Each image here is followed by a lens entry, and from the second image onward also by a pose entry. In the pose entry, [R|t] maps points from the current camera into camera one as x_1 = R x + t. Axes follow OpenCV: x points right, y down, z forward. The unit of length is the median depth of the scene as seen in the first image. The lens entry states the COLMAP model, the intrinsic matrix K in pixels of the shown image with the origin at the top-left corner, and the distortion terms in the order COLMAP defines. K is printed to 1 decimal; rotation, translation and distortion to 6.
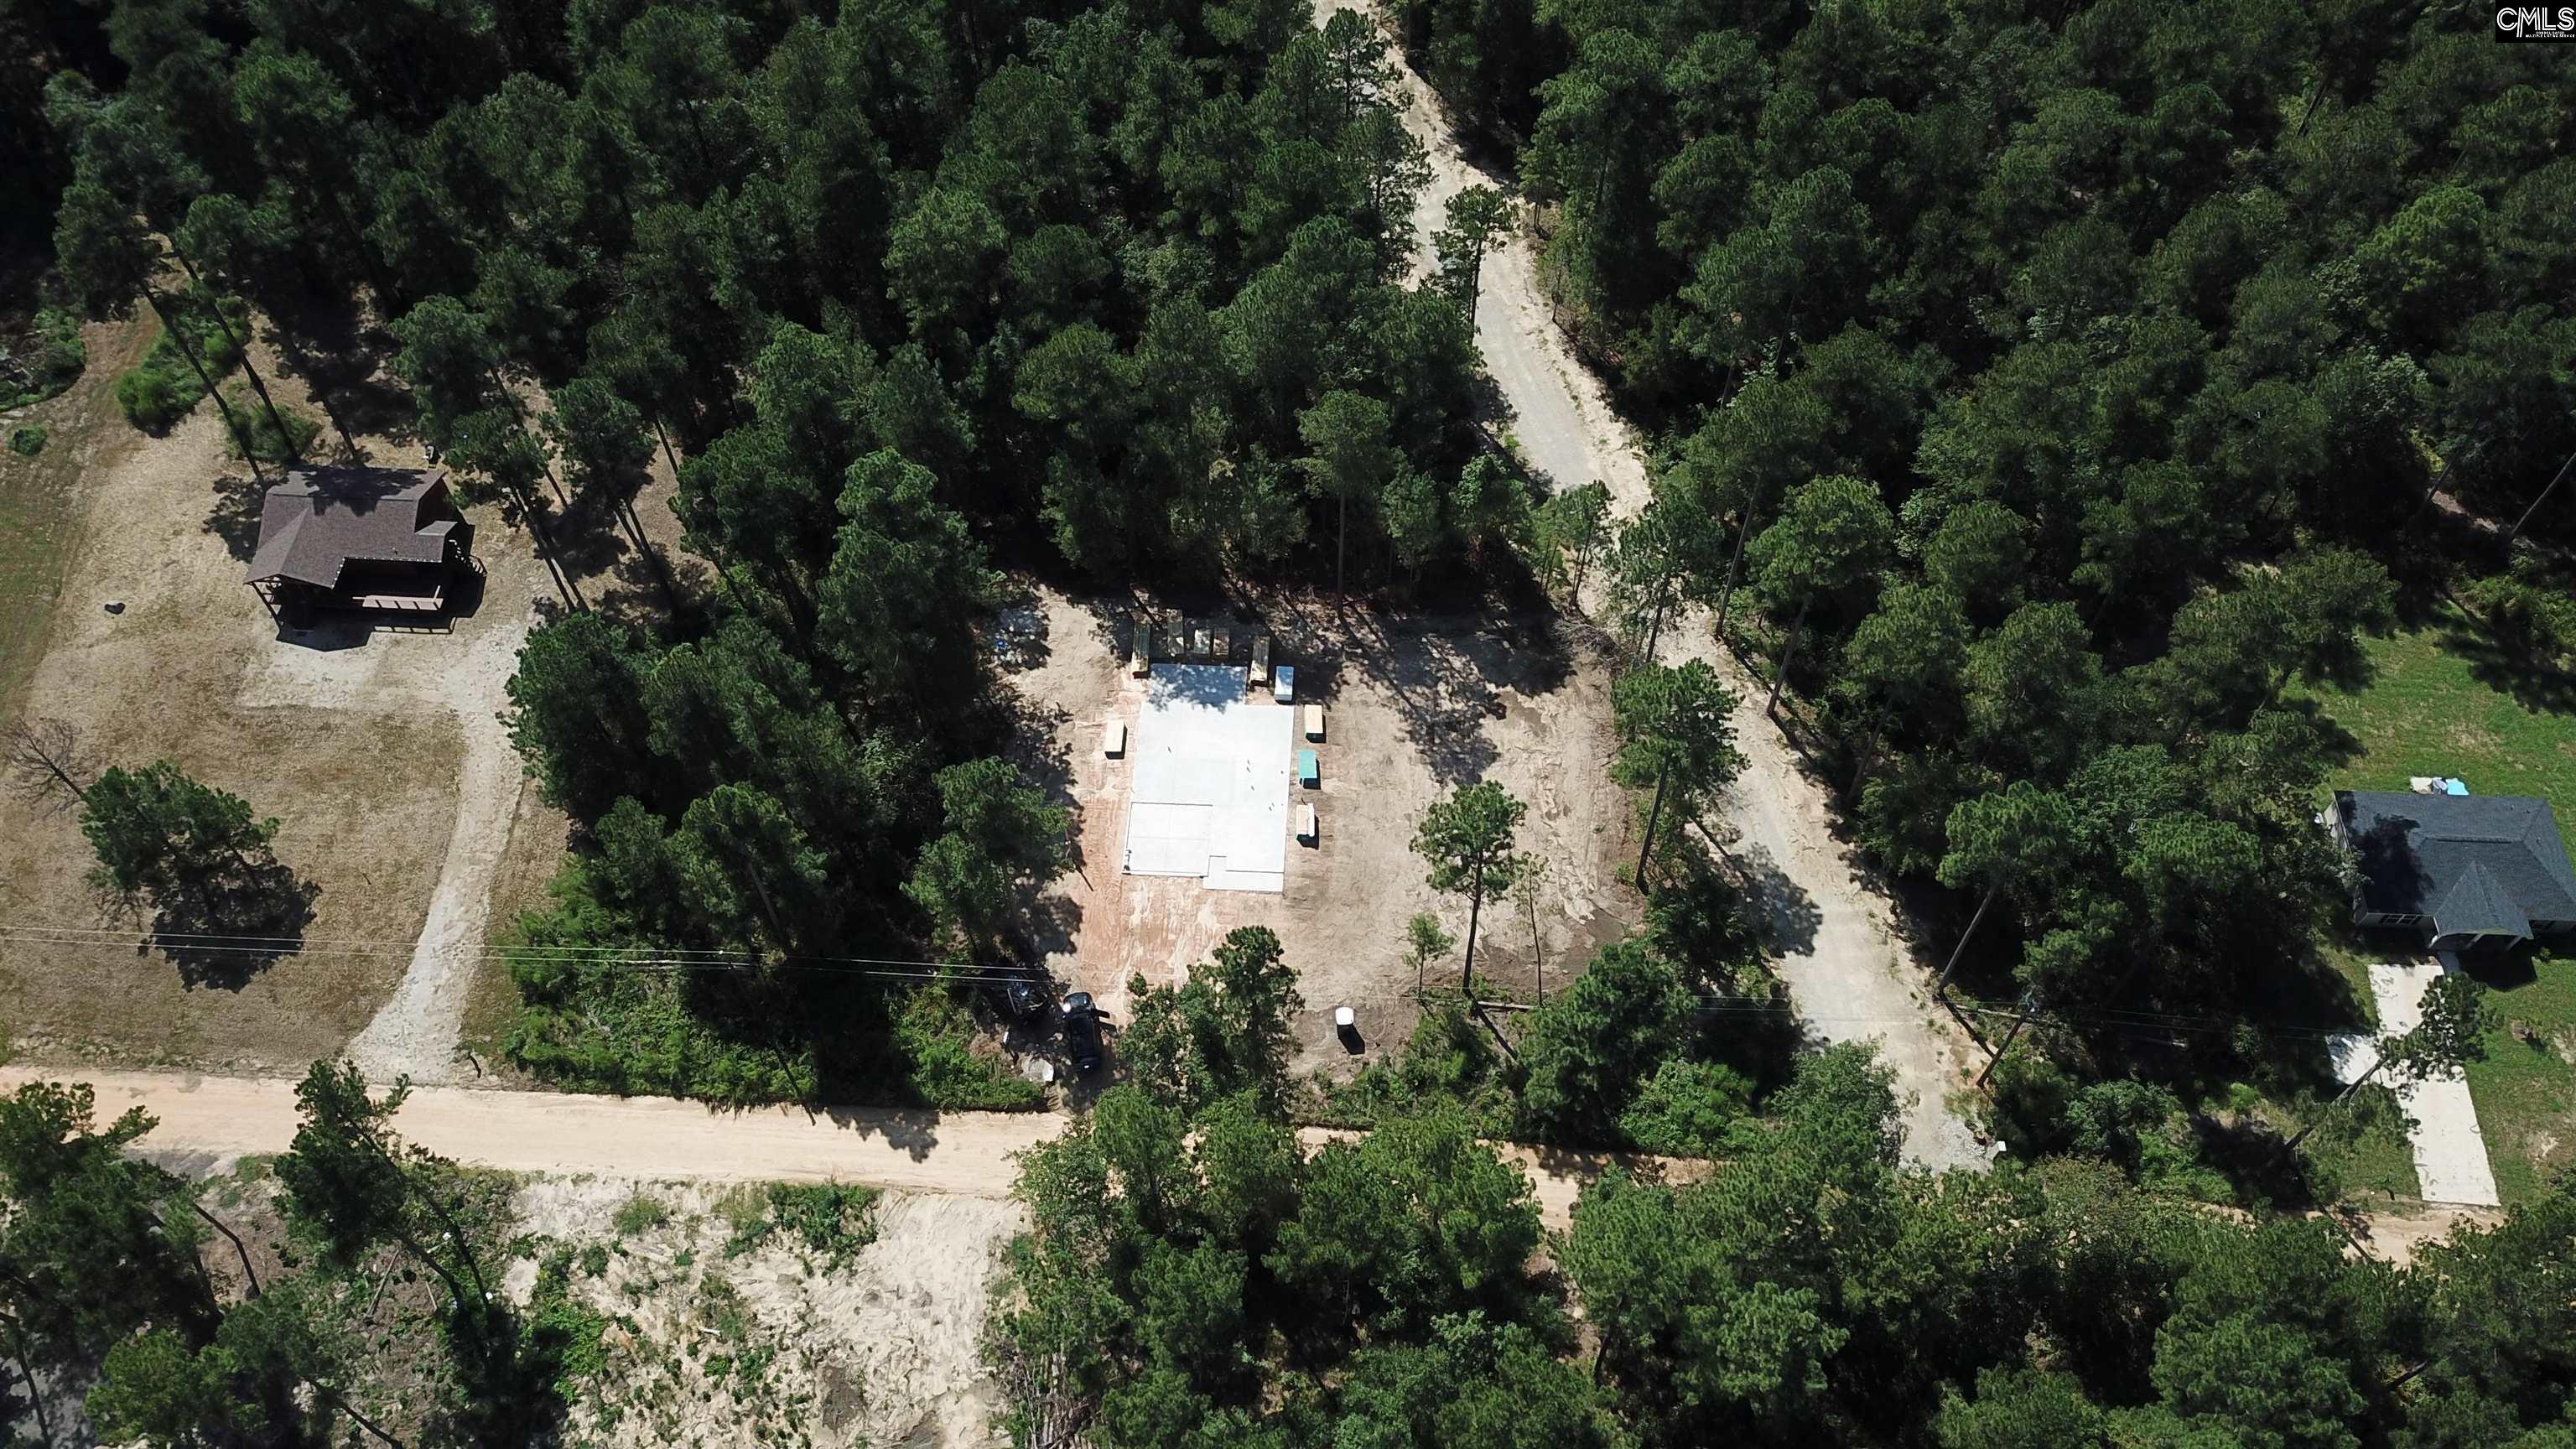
lens RADIAL K [[1967.1, 0, 1300.1], [0, 1967.1, 739.6], [0, 0, 1]] dist [0.008174, -0.012548]
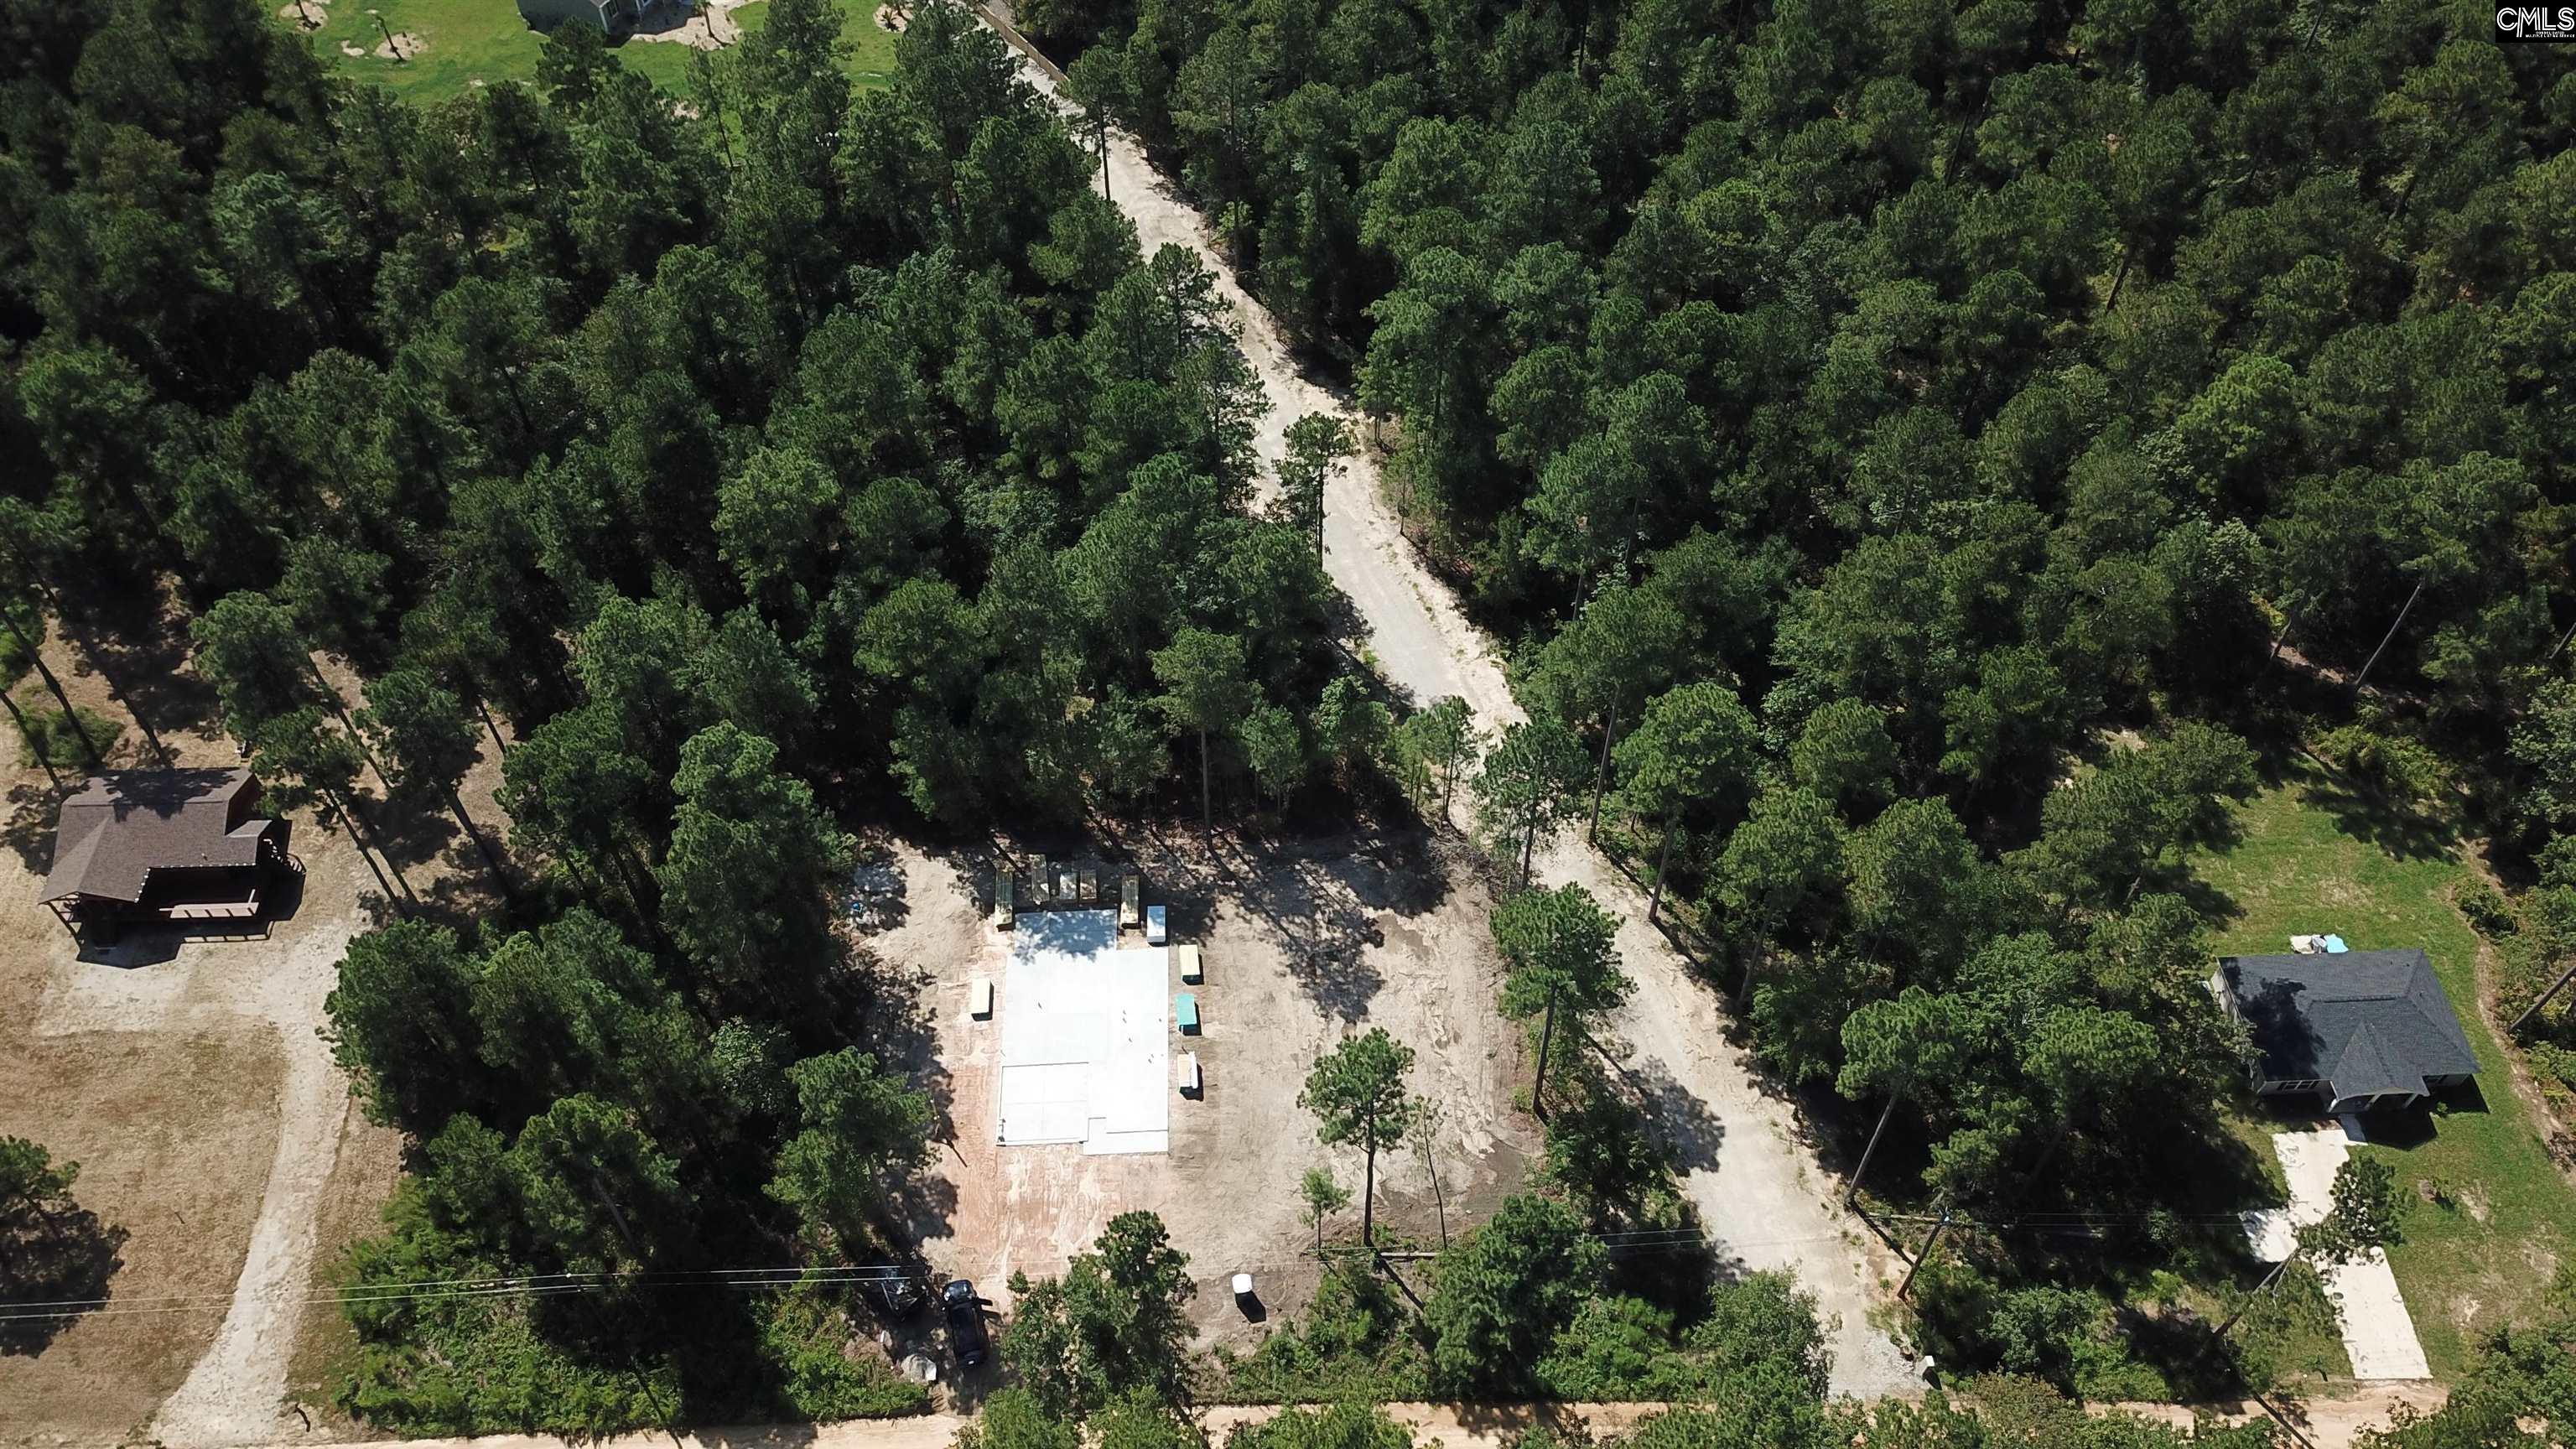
lens RADIAL K [[1967.1, 0, 1301.5], [0, 1967.1, 729.9], [0, 0, 1]] dist [0.008174, -0.012548]
pose [[0.995476, -0.070165, 0.064069, 0.008353], [0.075543, 0.993445, -0.085788, -0.037009], [-0.057630, 0.090239, 0.994251, 0.026283]]
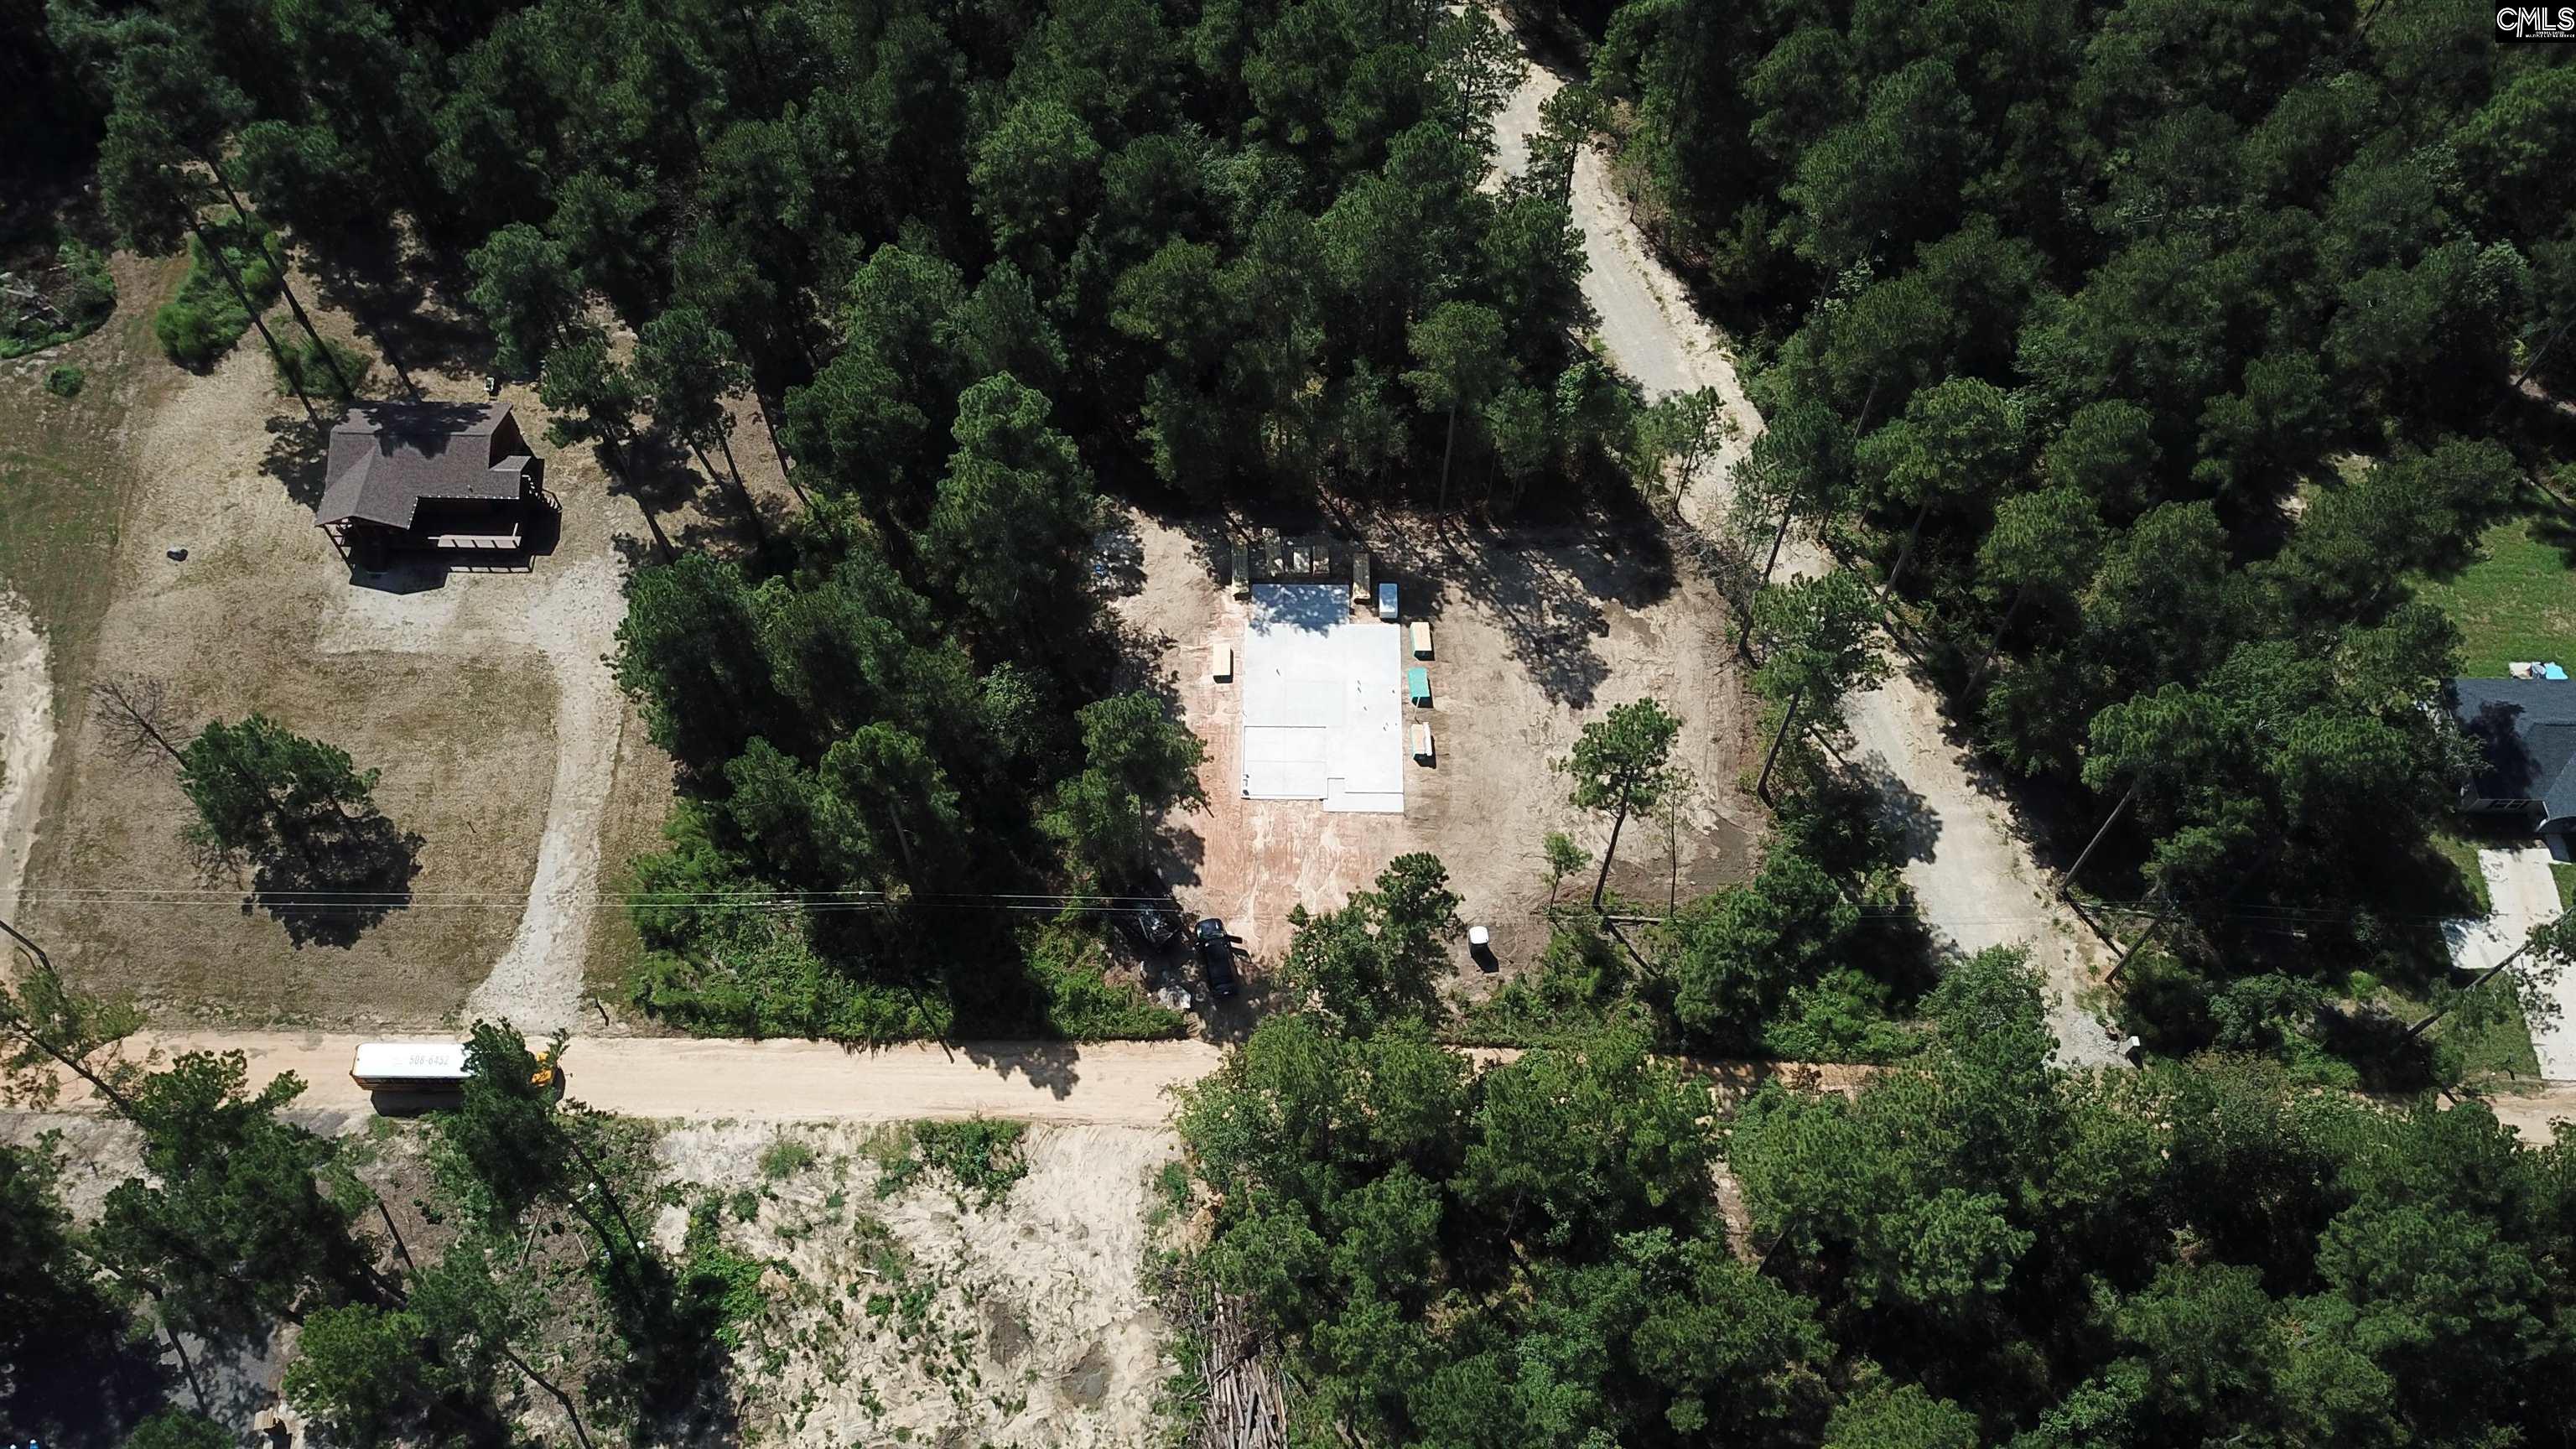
lens RADIAL K [[1967.1, 0, 1295.3], [0, 1967.1, 740.9], [0, 0, 1]] dist [0.008174, -0.012548]
pose [[0.999055, -0.029948, 0.031506, -0.091122], [0.028193, 0.998101, 0.054763, -0.013922], [-0.033087, -0.053823, 0.998002, 0.010206]]
